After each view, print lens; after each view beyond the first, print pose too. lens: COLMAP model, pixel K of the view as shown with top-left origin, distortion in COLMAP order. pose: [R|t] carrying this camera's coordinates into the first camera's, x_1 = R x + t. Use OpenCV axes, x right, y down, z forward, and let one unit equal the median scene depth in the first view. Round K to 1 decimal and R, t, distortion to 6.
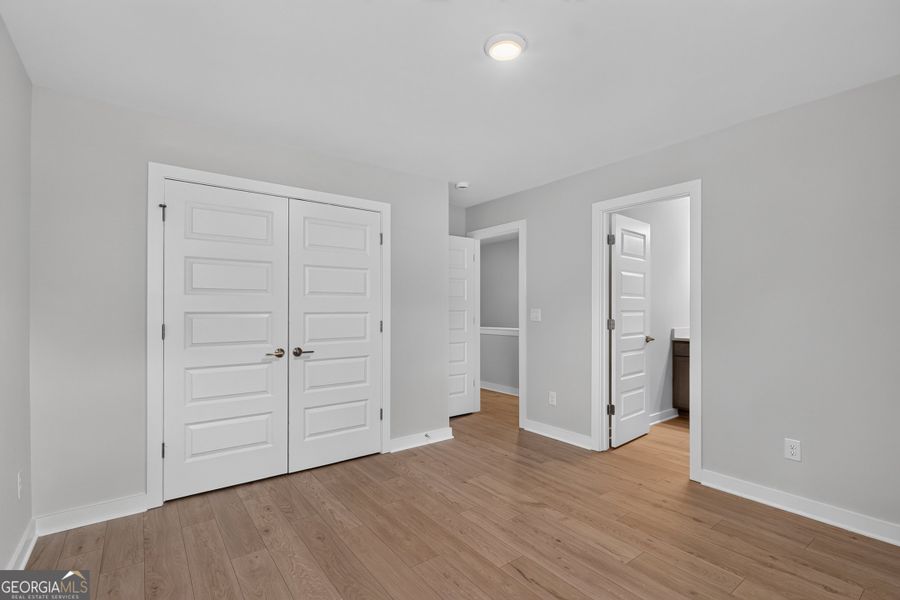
lens RADIAL K [[414.2, 0, 447.0], [0, 414.2, 302.6], [0, 0, 1]] dist [0.000074, 0.000153]
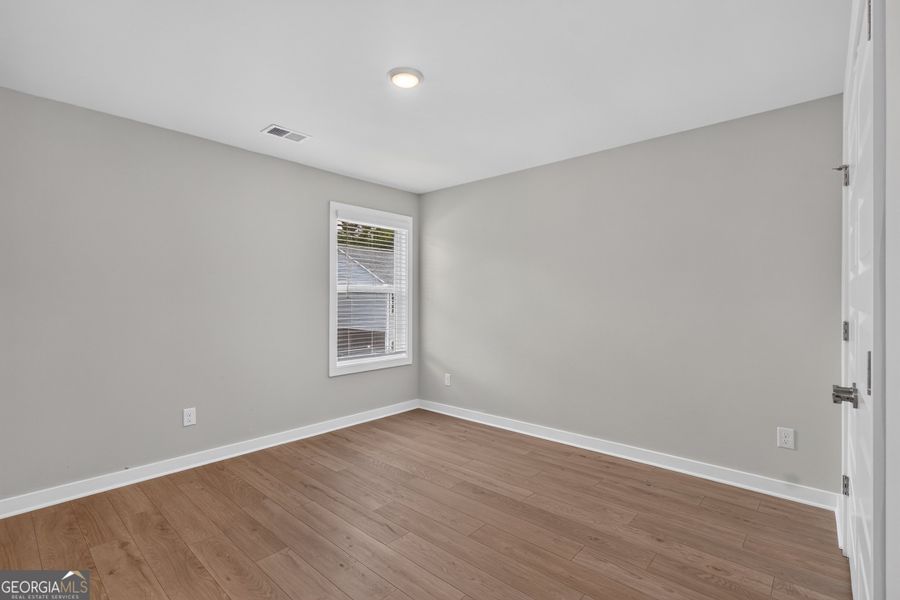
lens RADIAL K [[414.2, 0, 447.0], [0, 414.2, 302.6], [0, 0, 1]] dist [0.000074, 0.000153]
pose [[-0.980450, 0.002742, -0.196748, 0.228001], [0.003868, 0.999978, -0.005337, 0.025080], [0.196729, -0.005994, -0.980440, 1.960556]]
